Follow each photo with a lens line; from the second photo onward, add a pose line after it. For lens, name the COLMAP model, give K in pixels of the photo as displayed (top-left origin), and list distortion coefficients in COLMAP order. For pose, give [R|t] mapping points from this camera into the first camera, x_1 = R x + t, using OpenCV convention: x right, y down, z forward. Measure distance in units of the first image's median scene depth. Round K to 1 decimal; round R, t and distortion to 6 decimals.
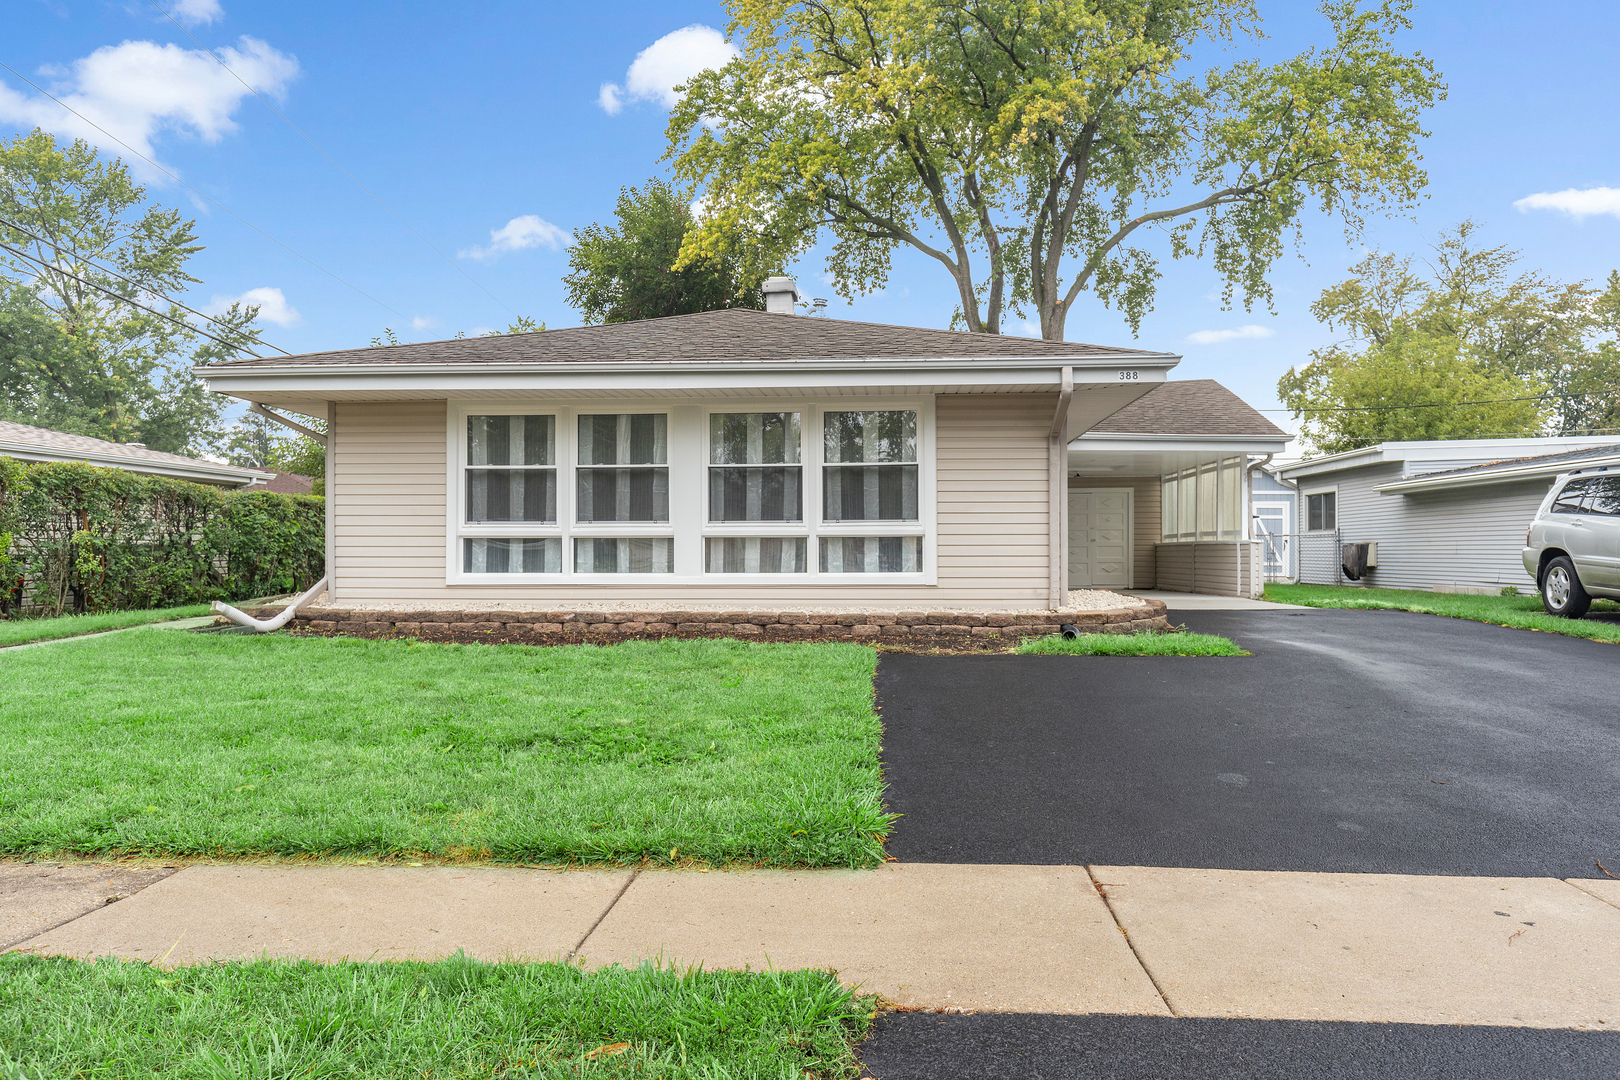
lens RADIAL K [[1096.3, 0, 810.0], [0, 1096.3, 540.0], [0, 0, 1]] dist [0.000463, 0.000610]
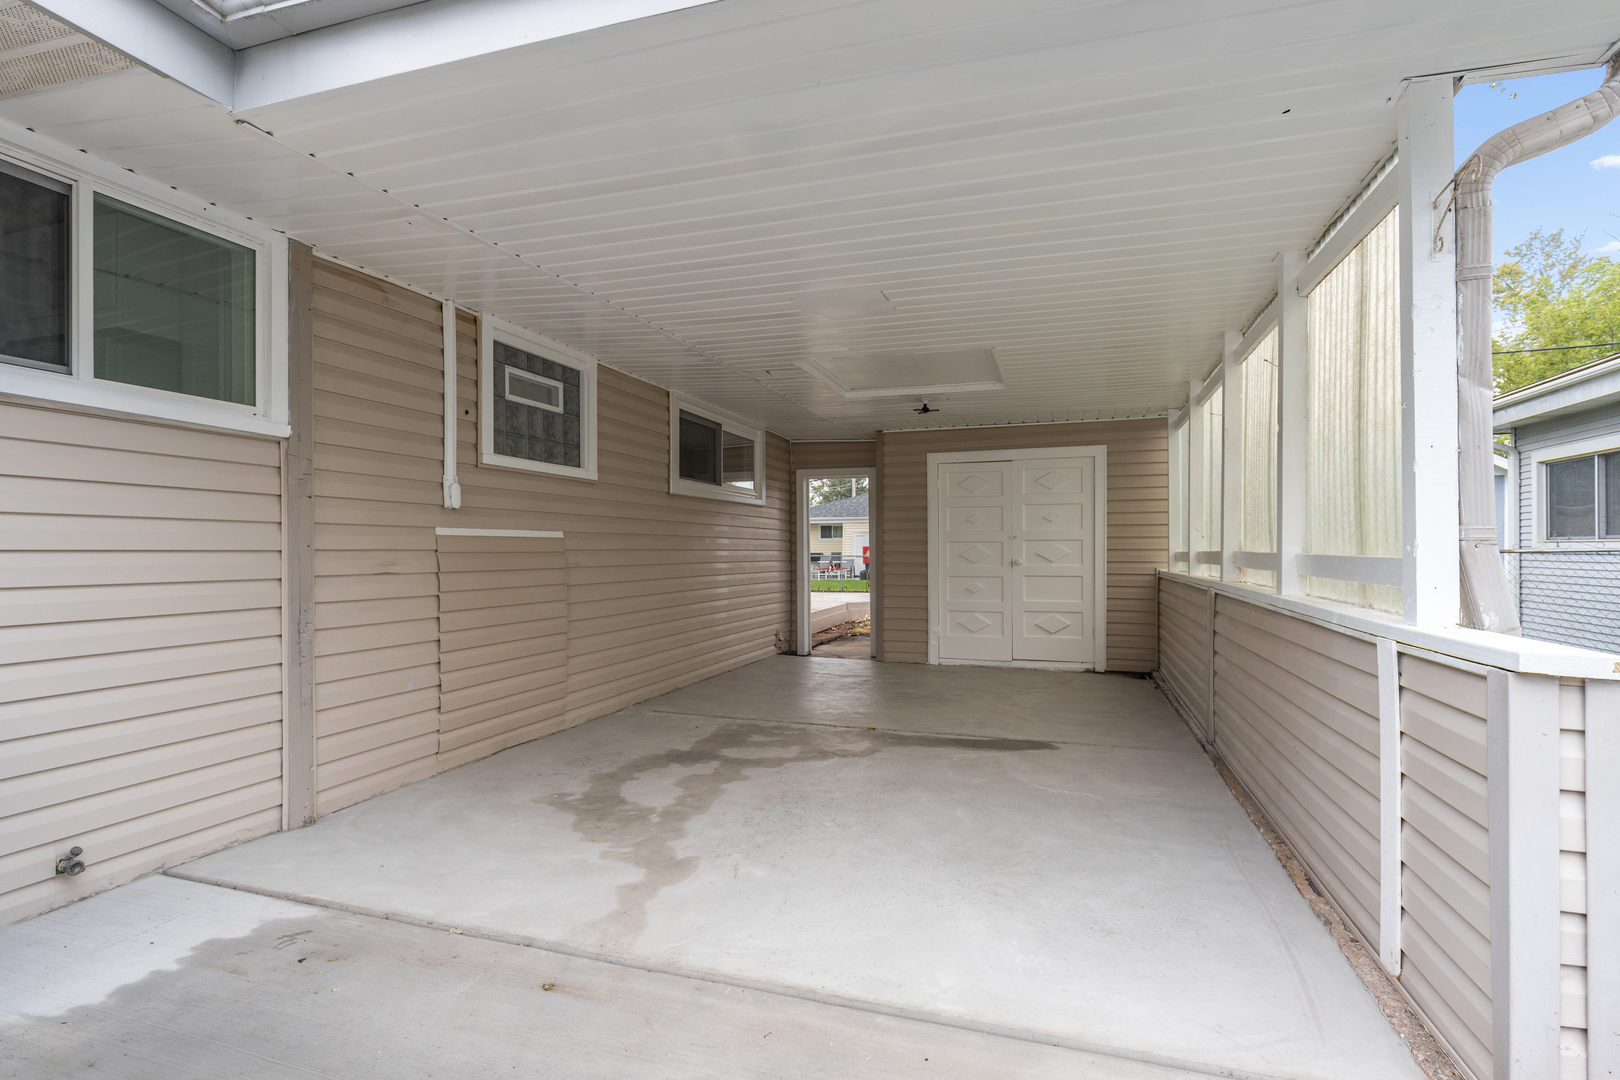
lens RADIAL K [[793.8, 0, 810.0], [0, 793.8, 540.0], [0, 0, 1]] dist [0.000086, -0.000440]
pose [[0.971027, -0.001668, -0.238965, 0.229823], [0.001226, 0.999997, -0.001996, -0.007912], [0.238967, 0.001645, 0.971026, 0.592416]]
